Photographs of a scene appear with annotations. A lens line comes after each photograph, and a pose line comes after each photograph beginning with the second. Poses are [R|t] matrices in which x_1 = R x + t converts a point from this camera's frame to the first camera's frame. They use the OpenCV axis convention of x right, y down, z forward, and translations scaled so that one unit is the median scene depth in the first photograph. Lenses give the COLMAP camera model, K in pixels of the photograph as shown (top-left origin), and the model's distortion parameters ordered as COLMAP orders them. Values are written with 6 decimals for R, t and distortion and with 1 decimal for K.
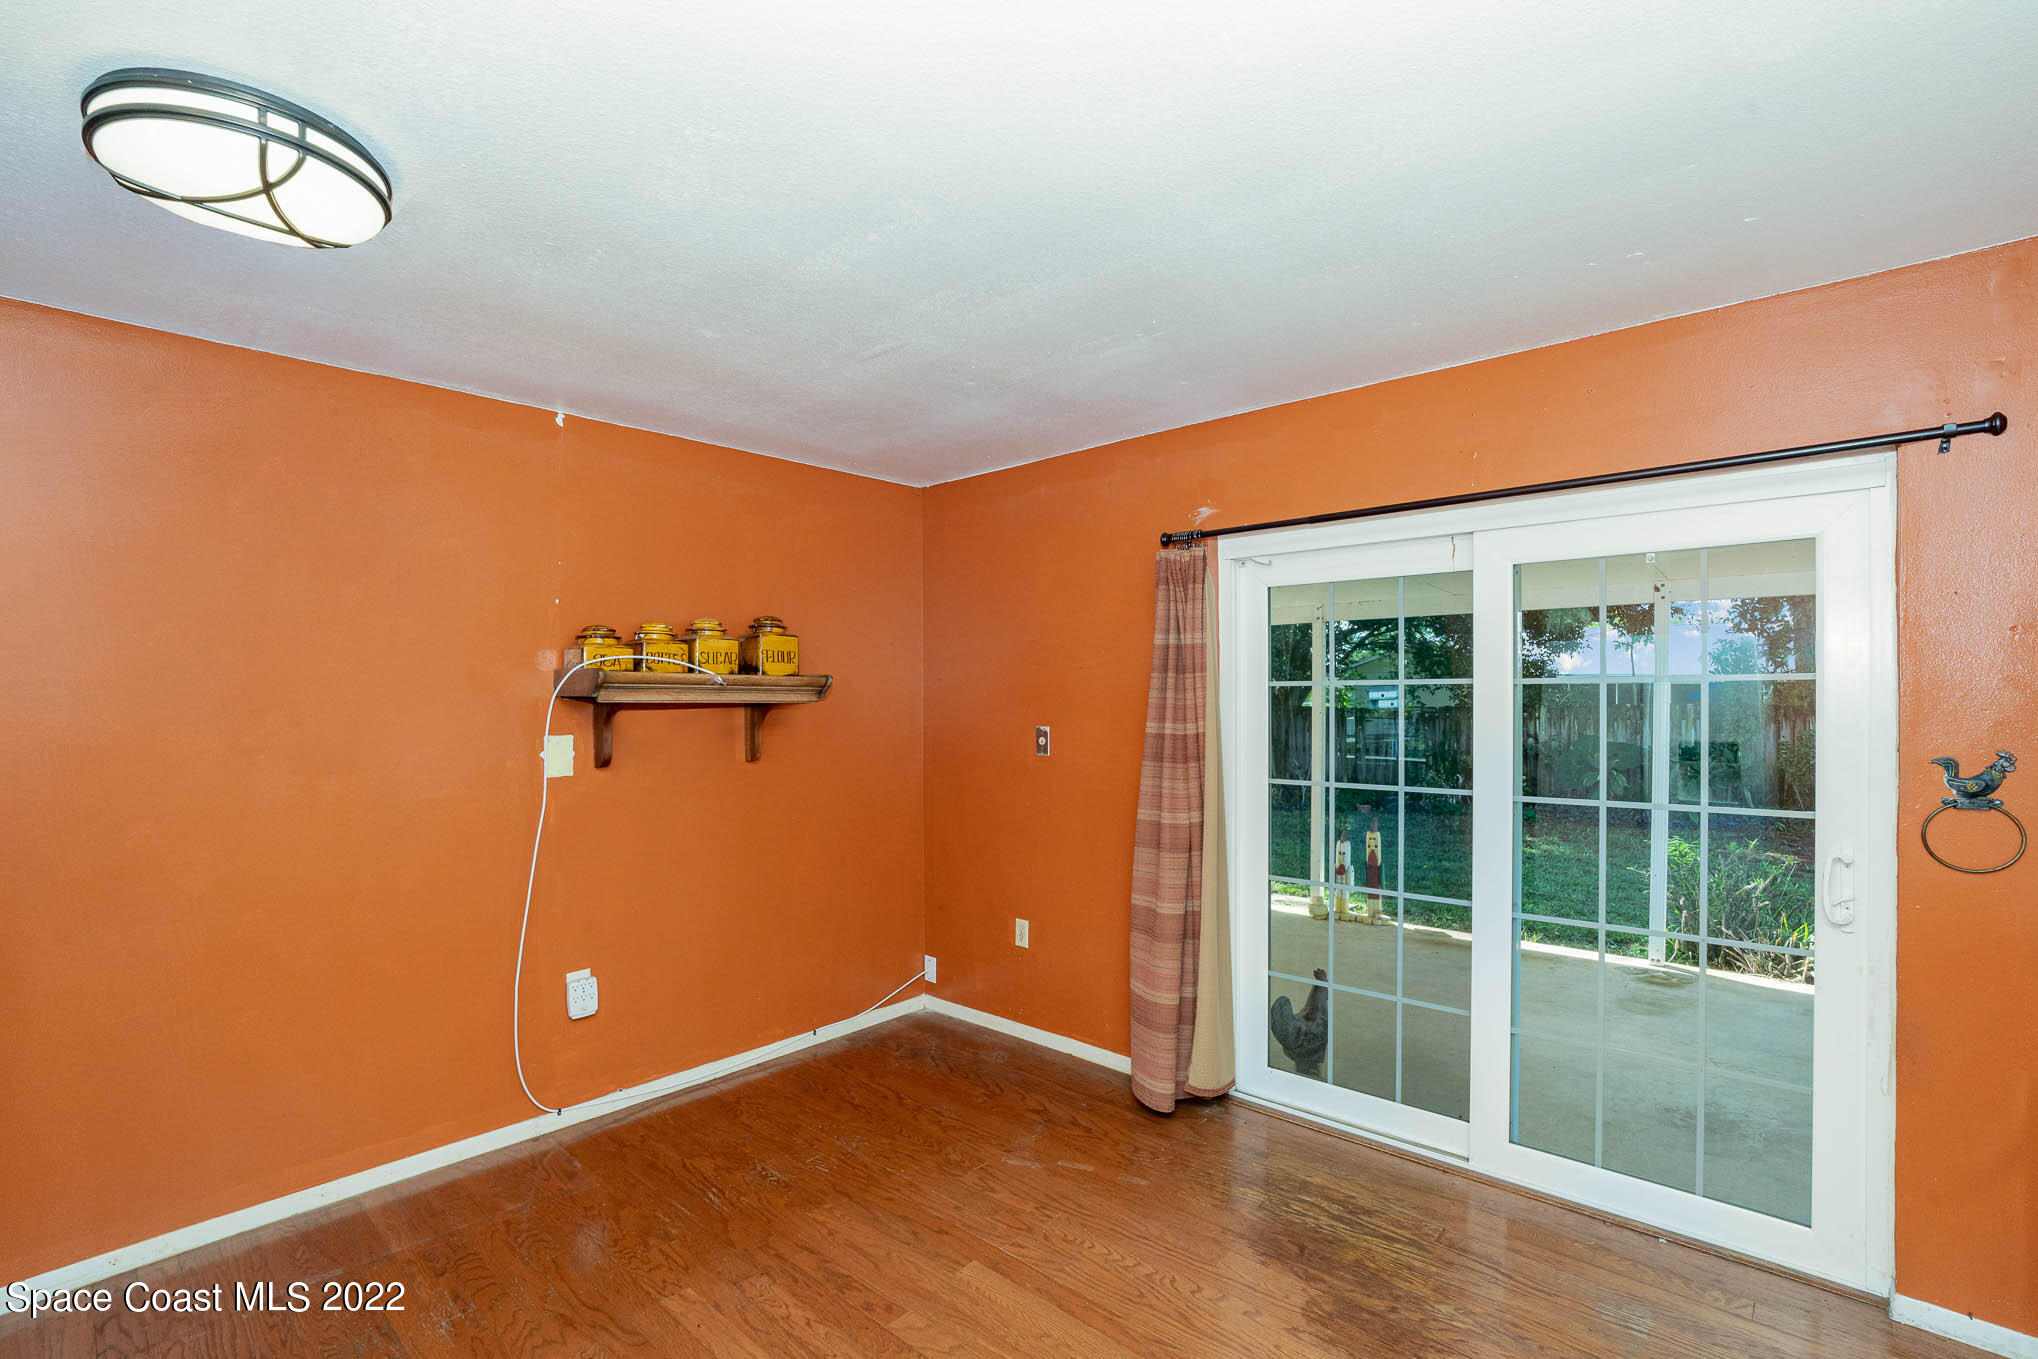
lens RADIAL K [[914.8, 0, 1026.3], [0, 914.8, 686.6], [0, 0, 1]] dist [-0.049083, 0.006338]
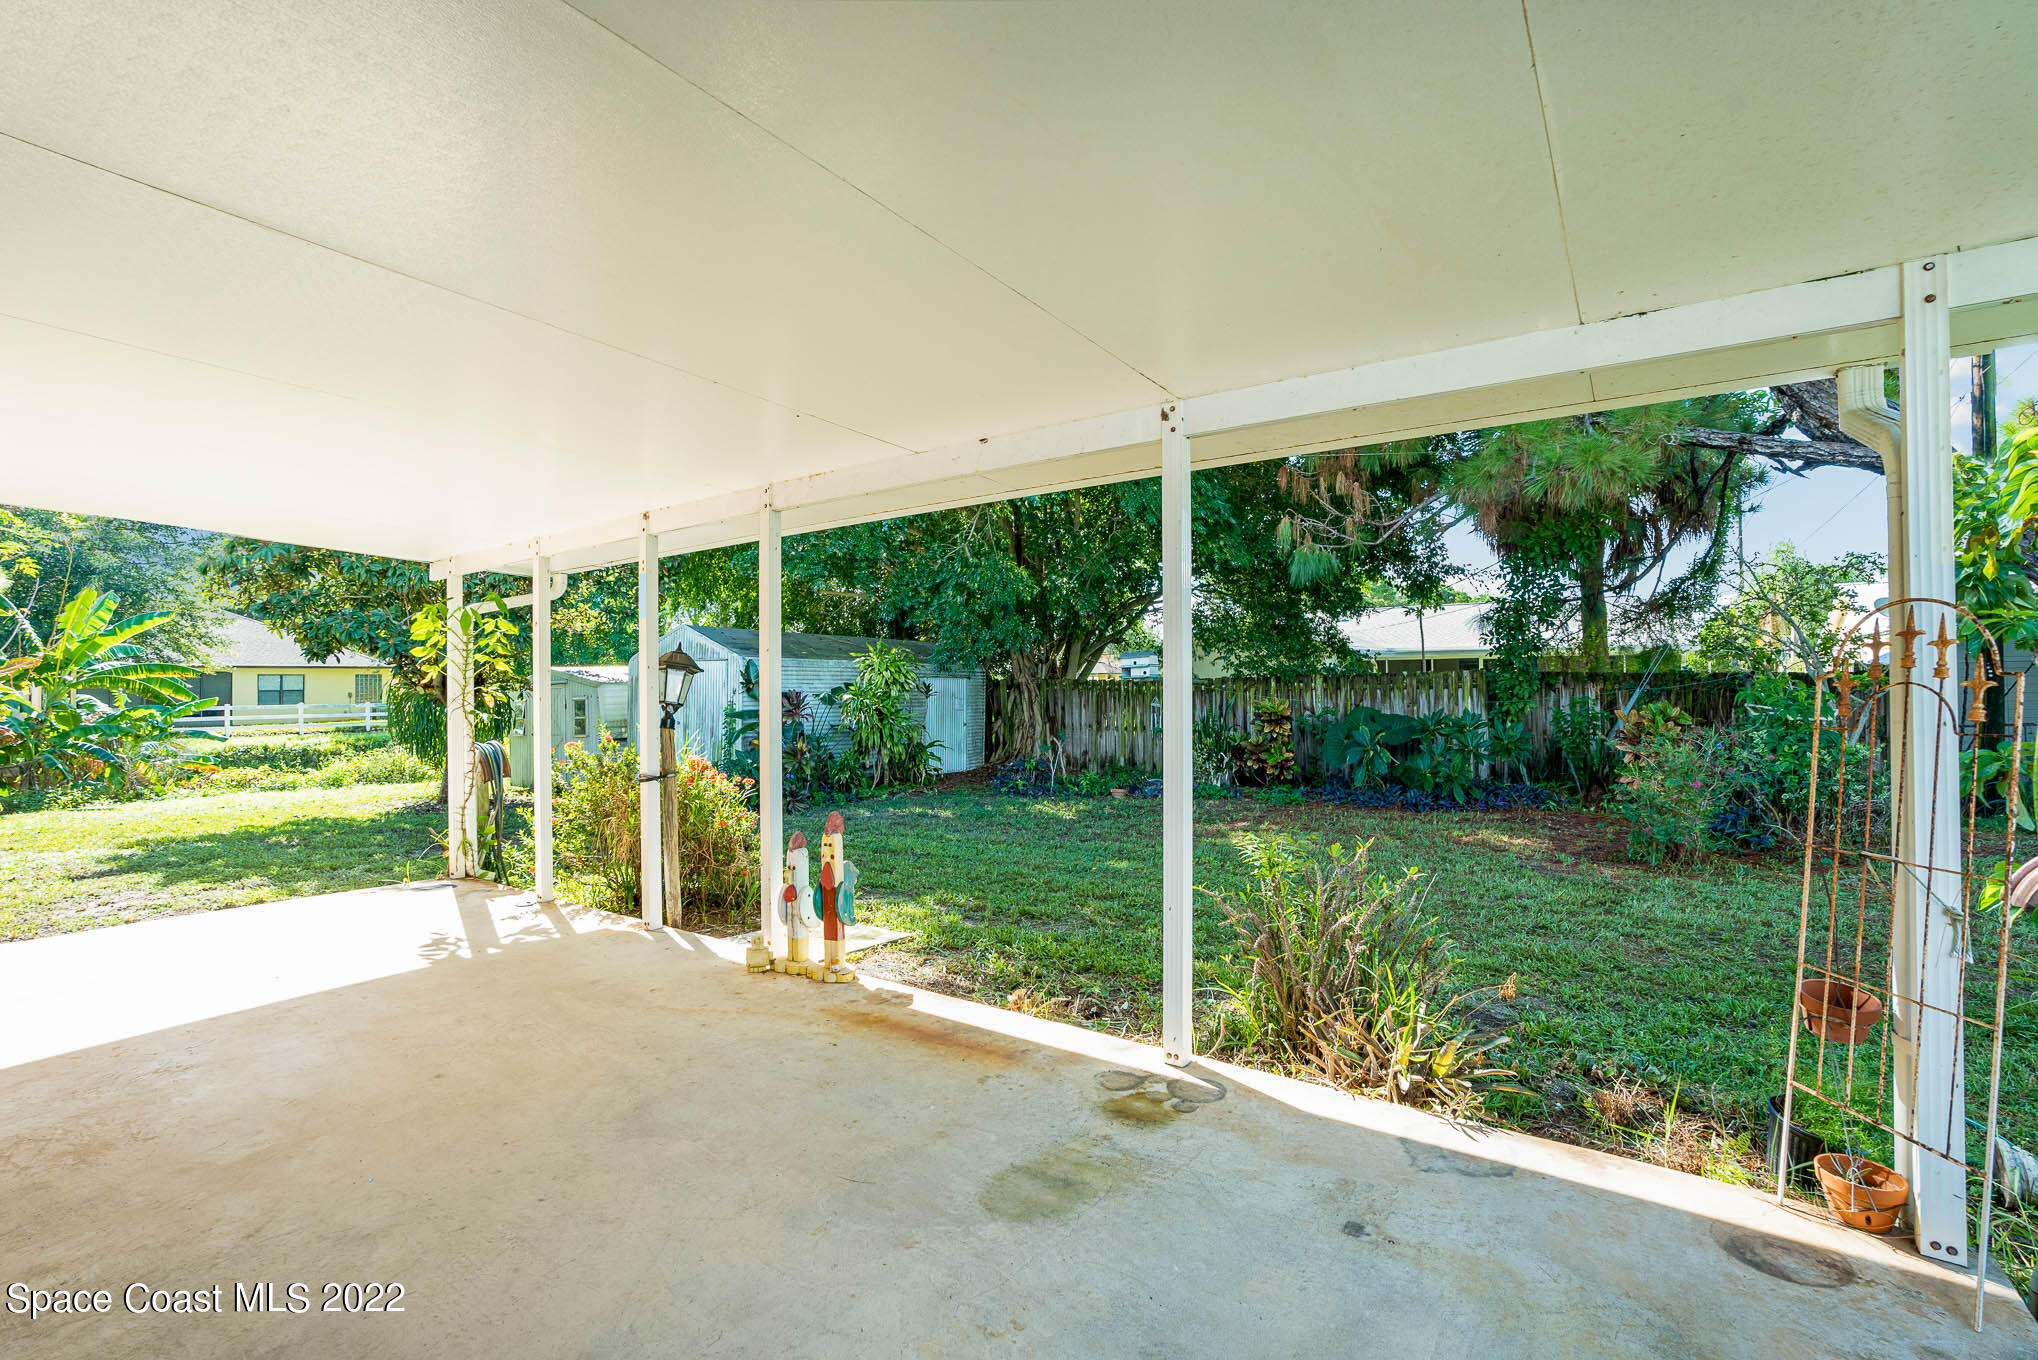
lens RADIAL K [[914.8, 0, 1020.5], [0, 914.8, 675.1], [0, 0, 1]] dist [-0.049083, 0.006338]
pose [[0.991915, -0.004309, 0.126827, 0.538647], [0.003838, 0.999985, 0.003958, 0.055941], [-0.126842, -0.003439, 0.991917, 0.427677]]
